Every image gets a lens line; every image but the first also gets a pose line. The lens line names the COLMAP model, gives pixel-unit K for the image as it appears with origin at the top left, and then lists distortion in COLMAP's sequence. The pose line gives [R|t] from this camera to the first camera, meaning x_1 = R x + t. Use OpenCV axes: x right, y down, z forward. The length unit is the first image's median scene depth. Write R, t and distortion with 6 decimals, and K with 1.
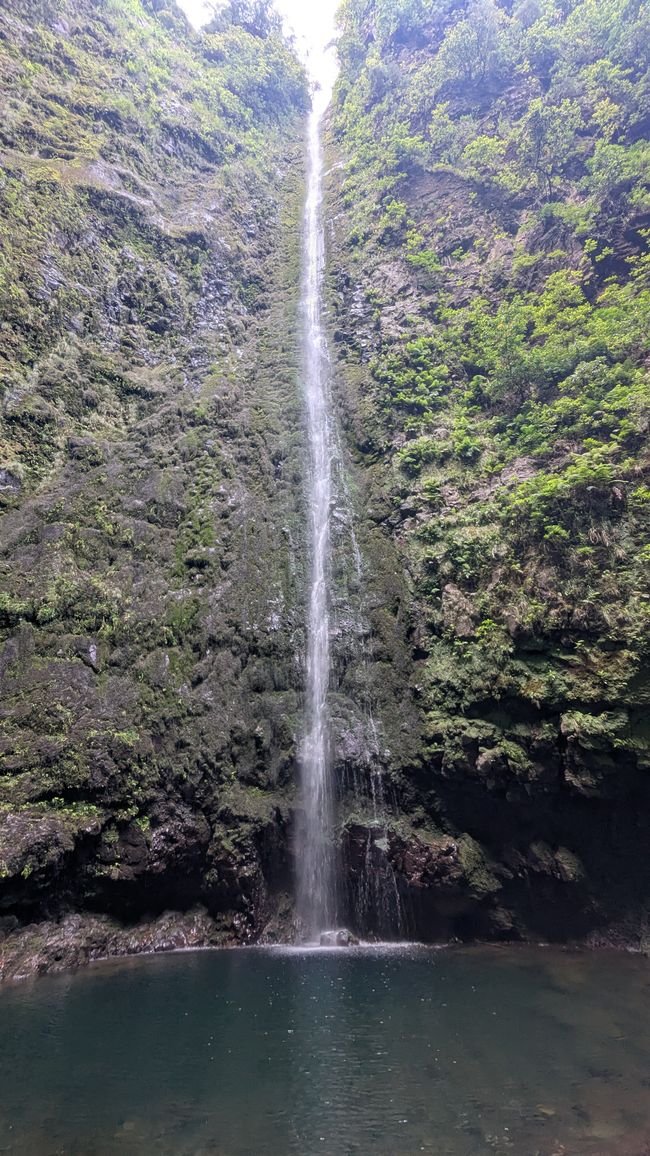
lens RADIAL K [[532.4, 0, 324.8], [0, 532.4, 599.5], [0, 0, 1]] dist [-0.002642, -0.000737]
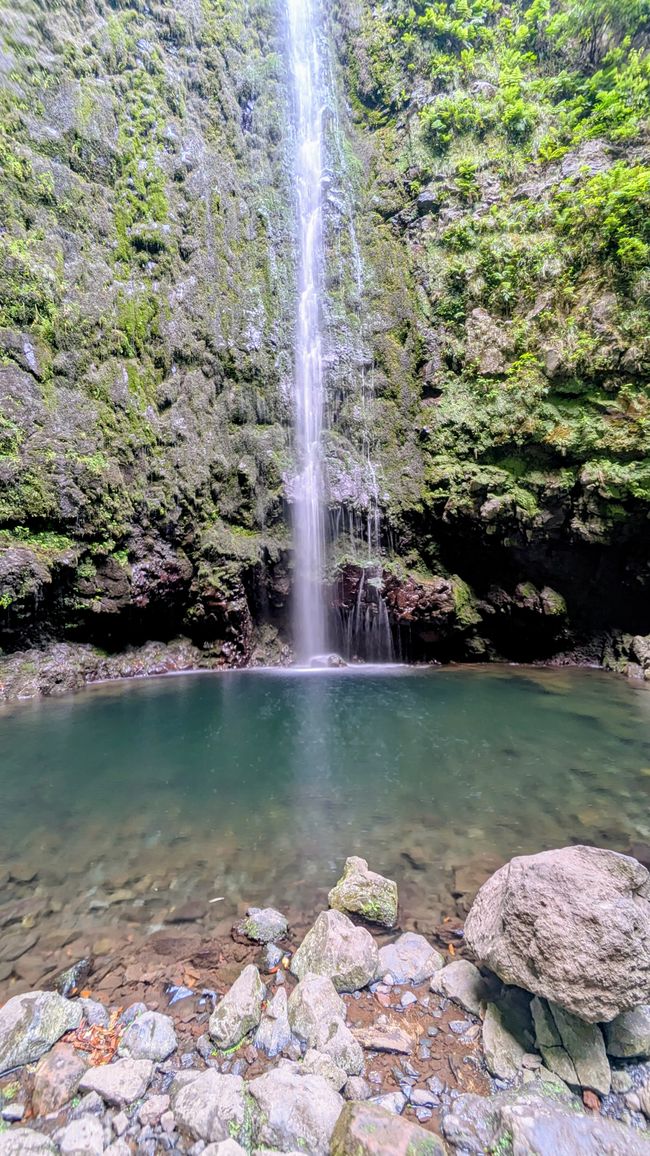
lens RADIAL K [[532.4, 0, 324.8], [0, 532.4, 599.5], [0, 0, 1]] dist [-0.002642, -0.000737]
pose [[0.979510, 0.013941, 0.200913, -0.174840], [-0.097294, 0.906223, 0.411453, 0.068543], [-0.176336, -0.422570, 0.889011, 0.082106]]
